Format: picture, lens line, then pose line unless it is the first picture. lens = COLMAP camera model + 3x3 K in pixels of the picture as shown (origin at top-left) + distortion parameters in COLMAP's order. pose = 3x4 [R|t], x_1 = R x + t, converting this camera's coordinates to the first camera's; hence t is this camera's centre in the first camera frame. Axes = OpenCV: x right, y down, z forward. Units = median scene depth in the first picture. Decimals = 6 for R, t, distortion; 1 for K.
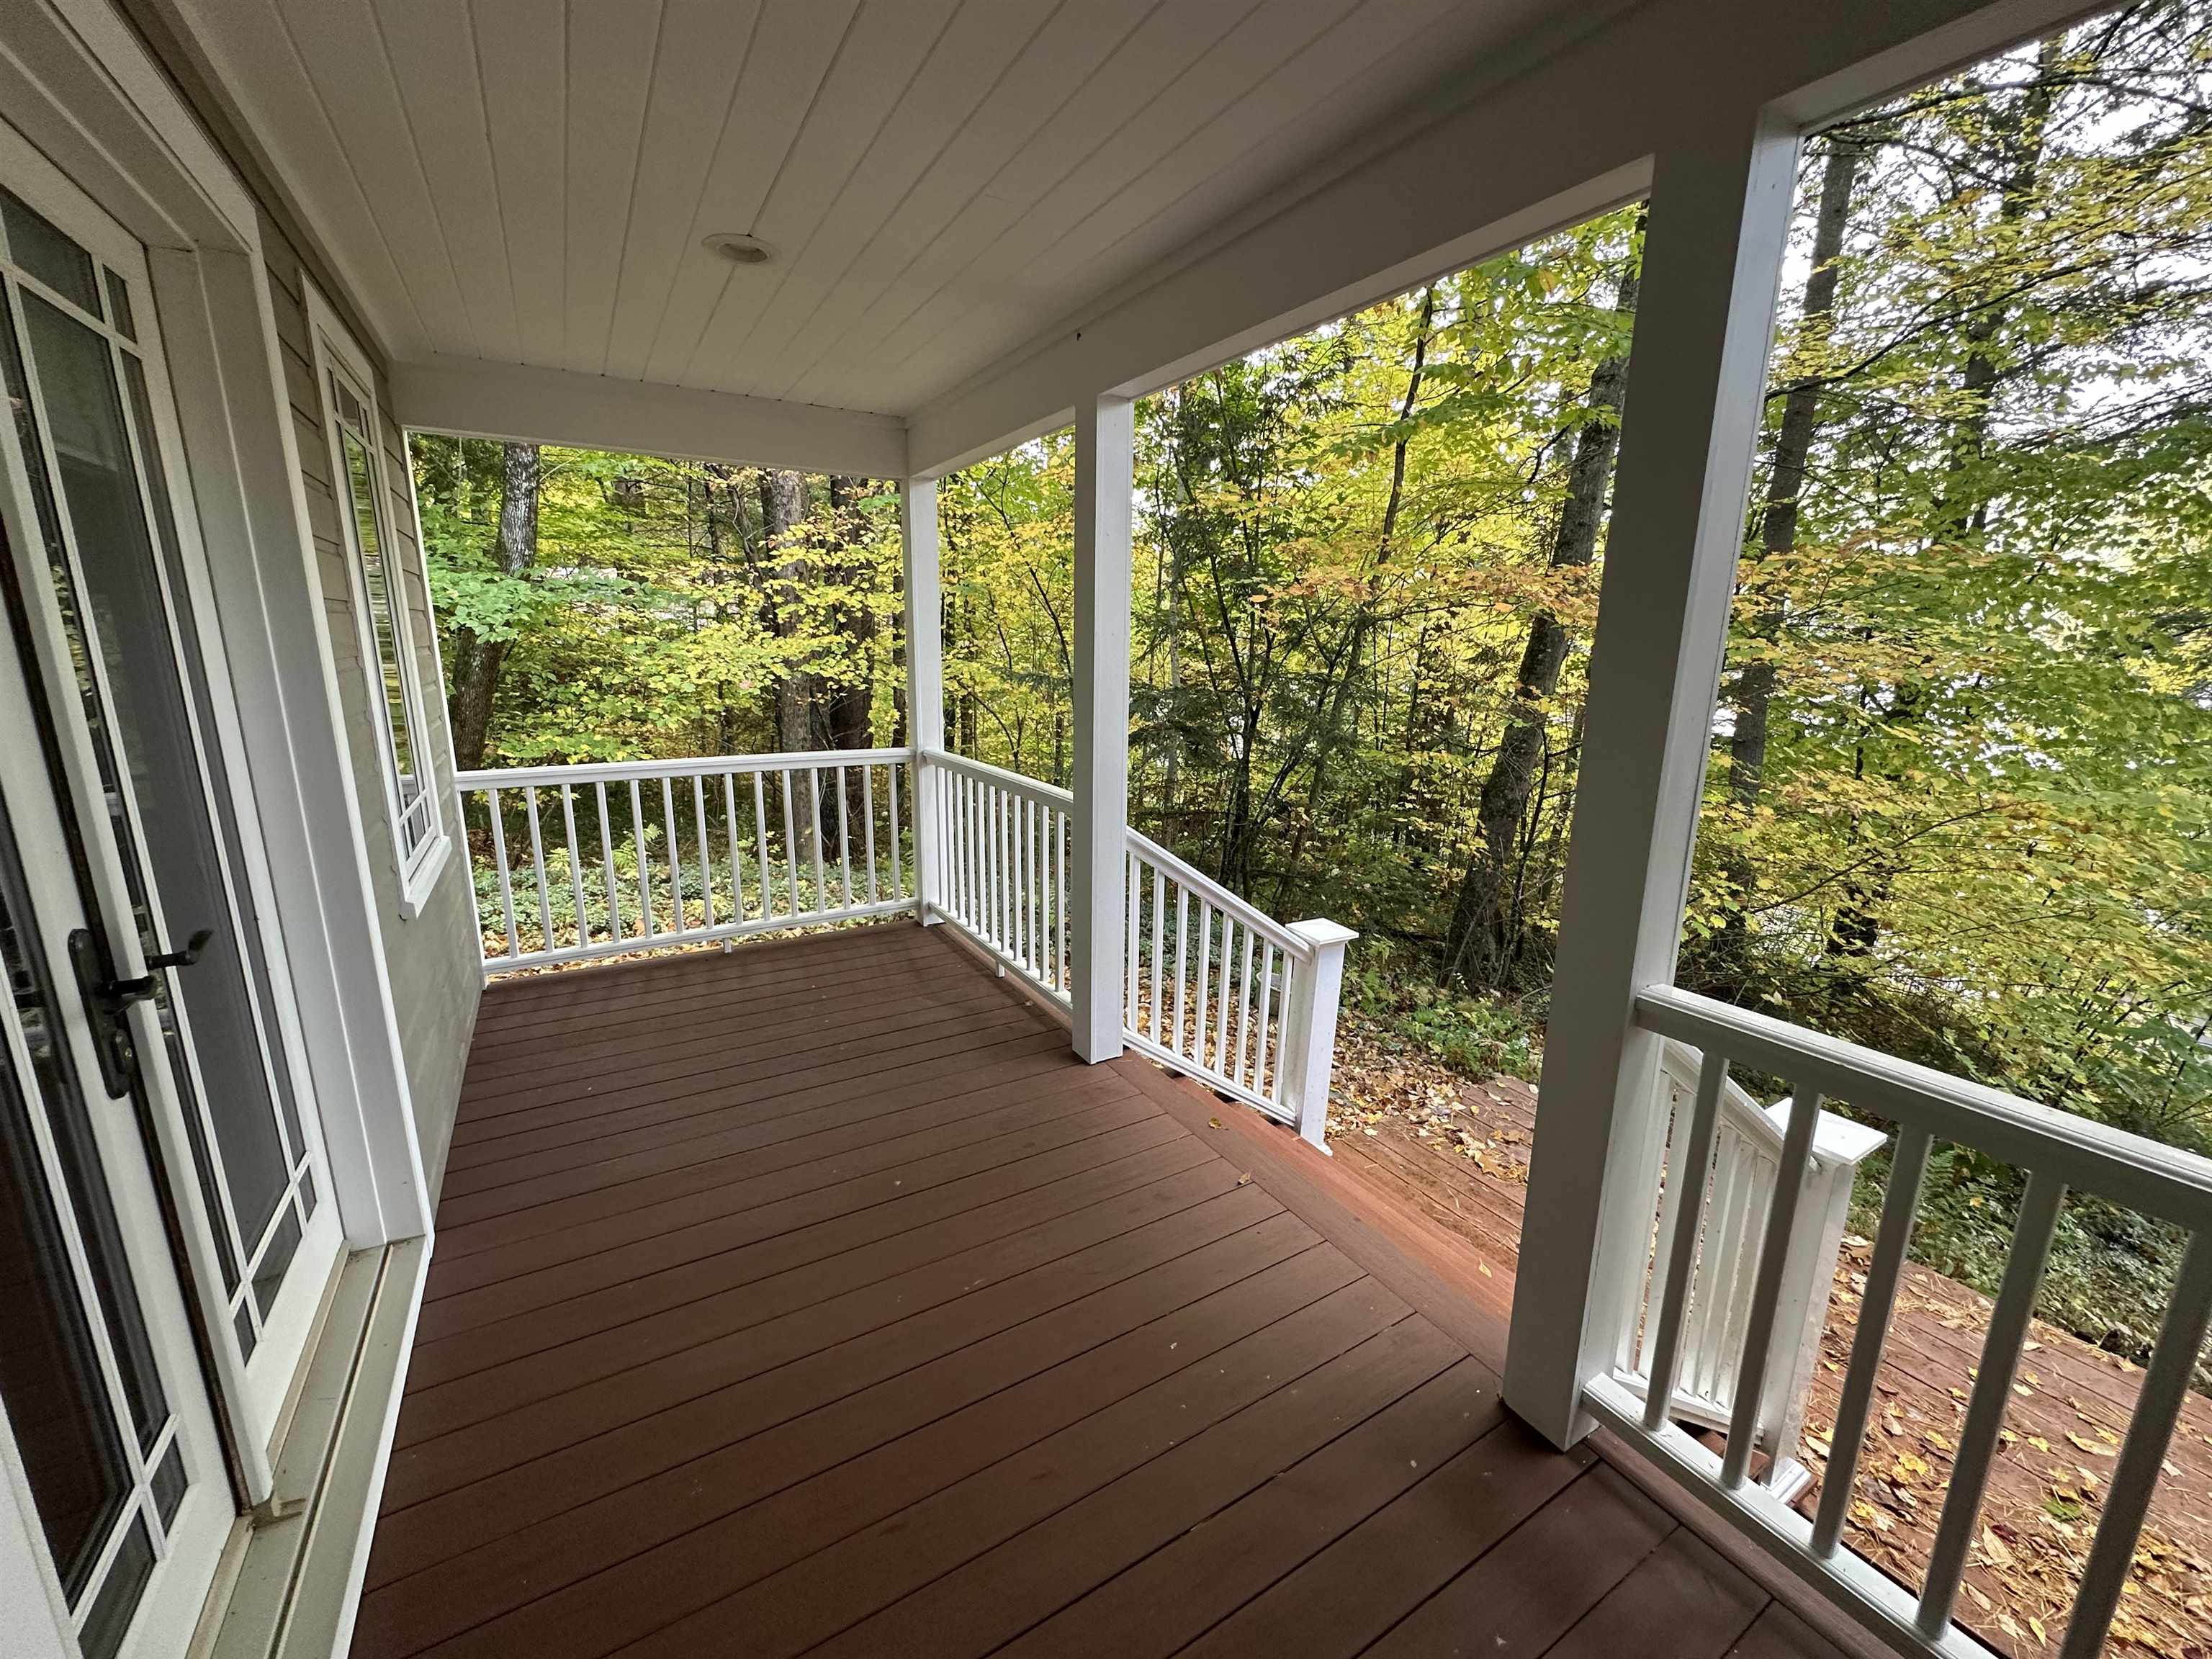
lens RADIAL K [[883.6, 0, 1106.9], [0, 883.6, 830.6], [0, 0, 1]] dist [0.004043, 0.000428]
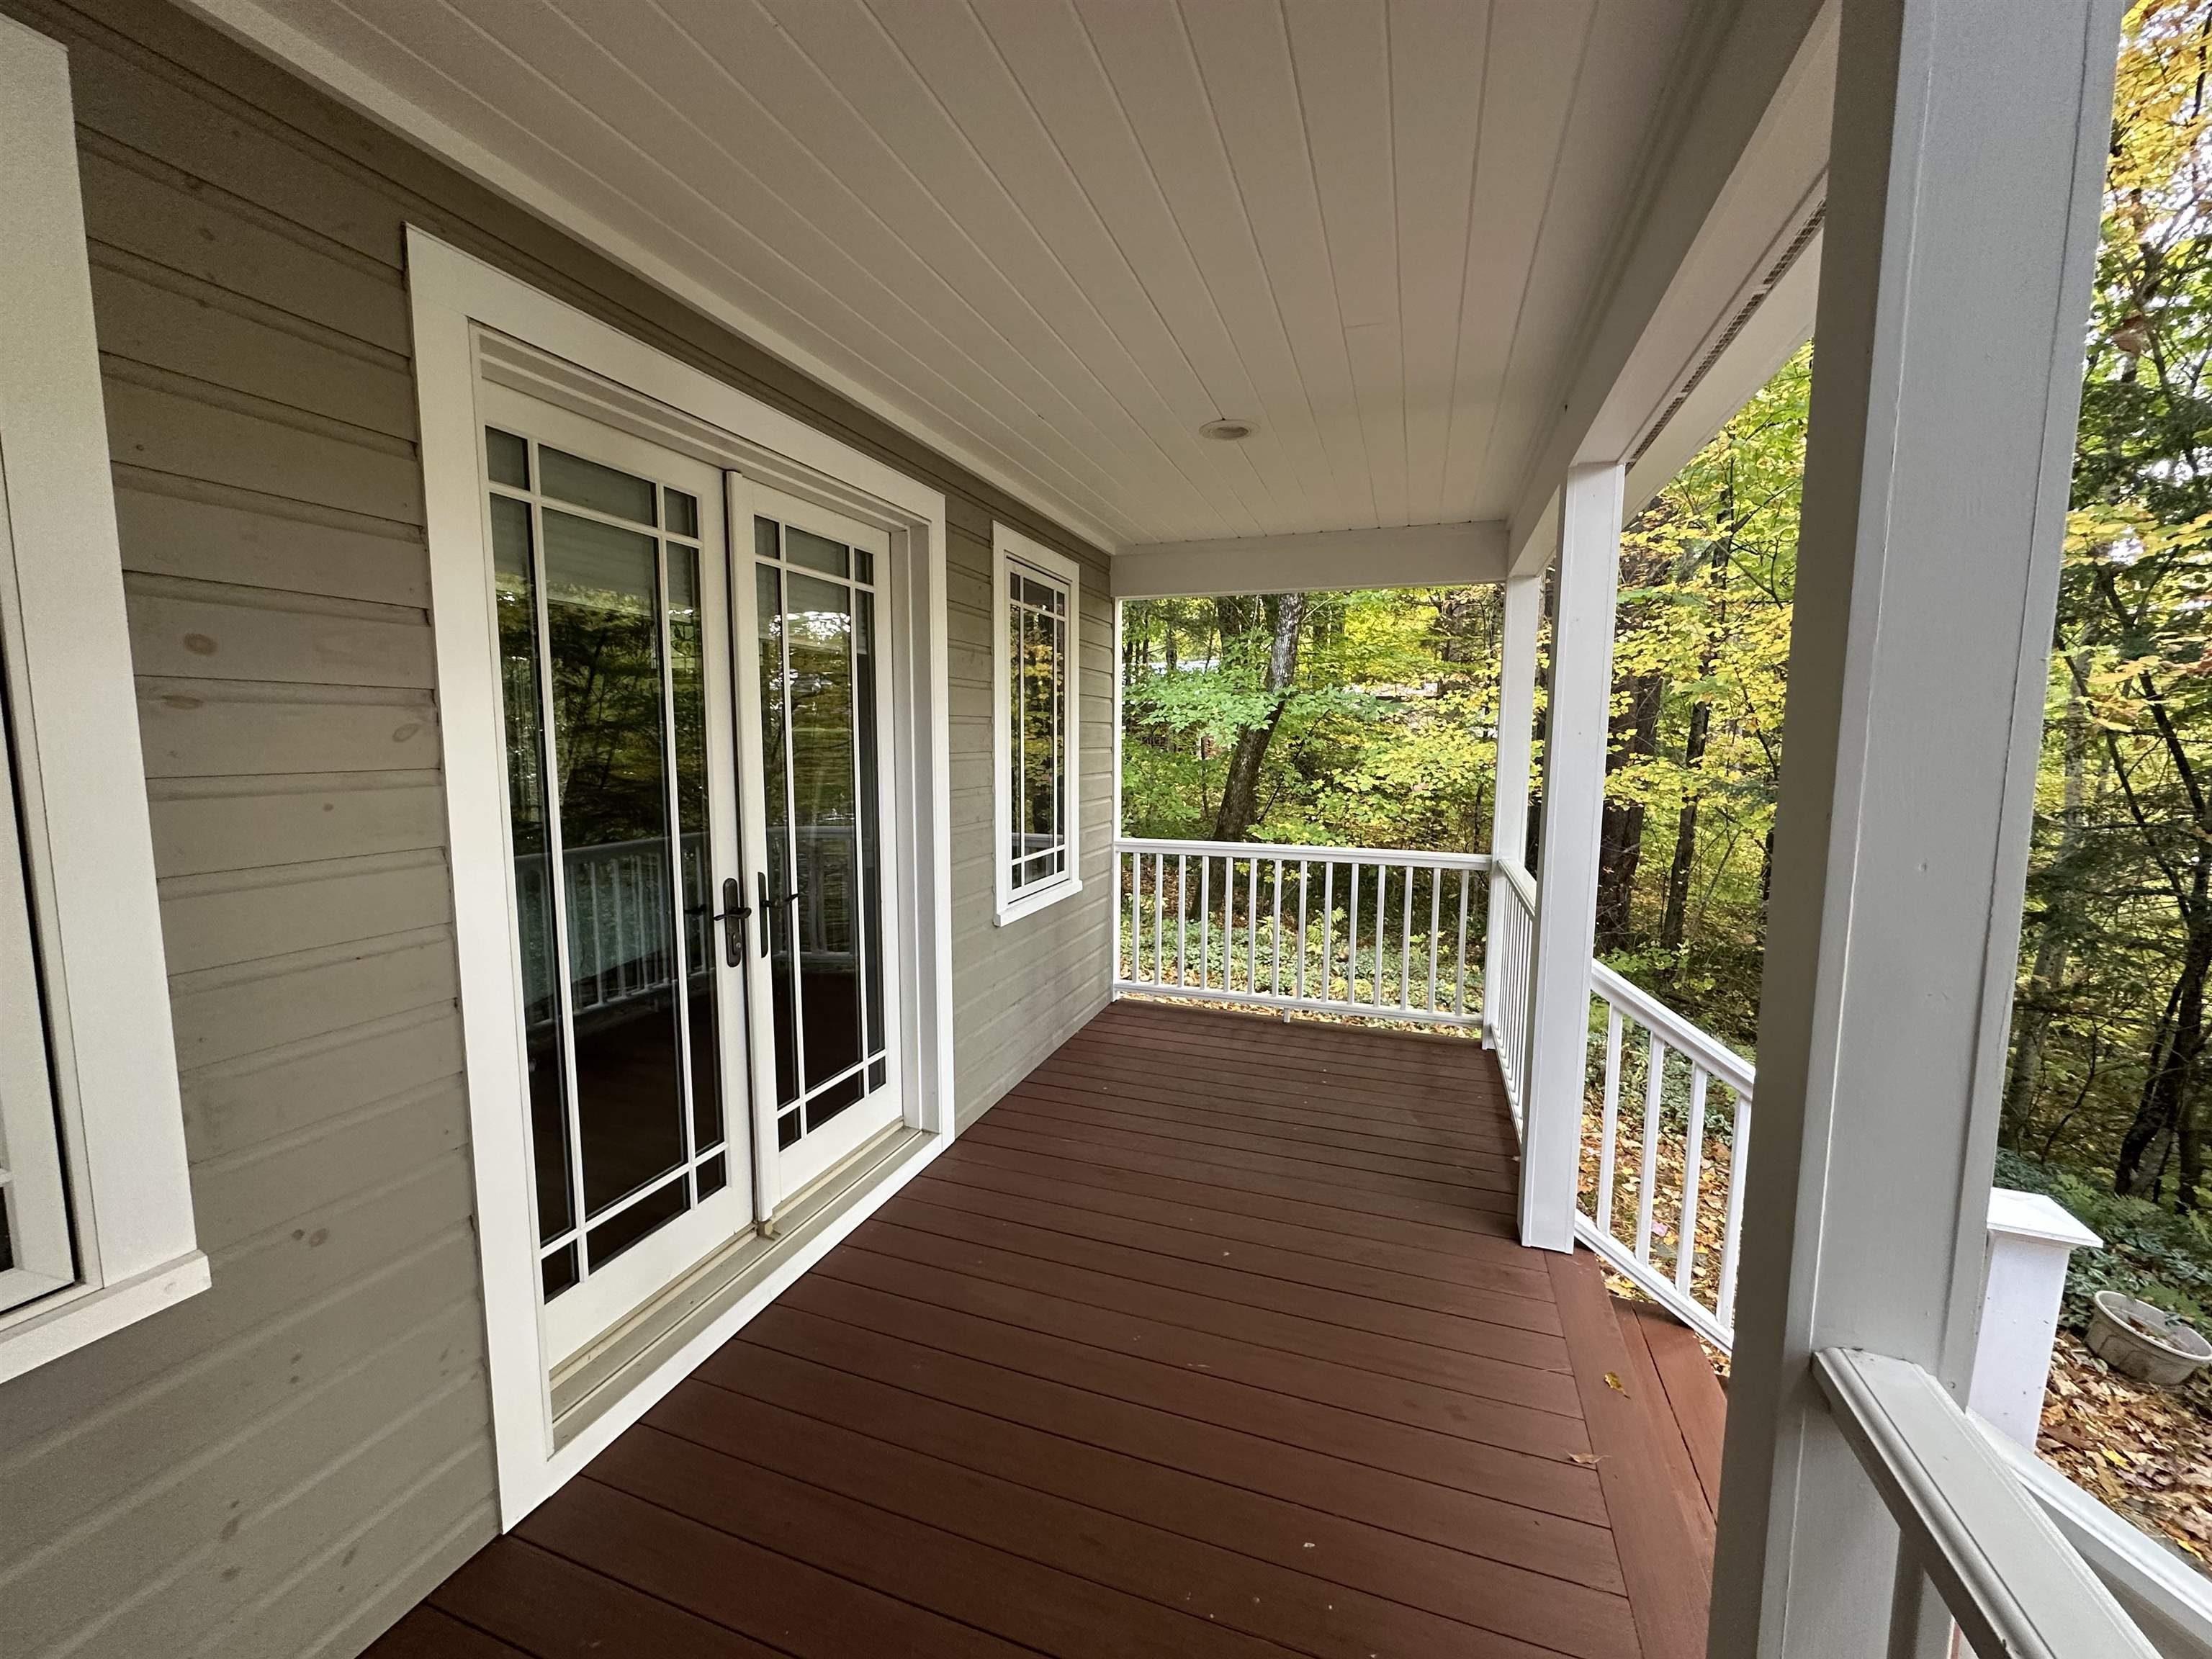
lens RADIAL K [[883.6, 0, 1110.4], [0, 883.6, 830.8], [0, 0, 1]] dist [0.004043, 0.000428]
pose [[0.642757, 0.074890, -0.762401, 0.278009], [-0.164360, 0.985516, -0.041761, -0.015996], [0.748231, 0.152150, 0.645756, 0.098707]]
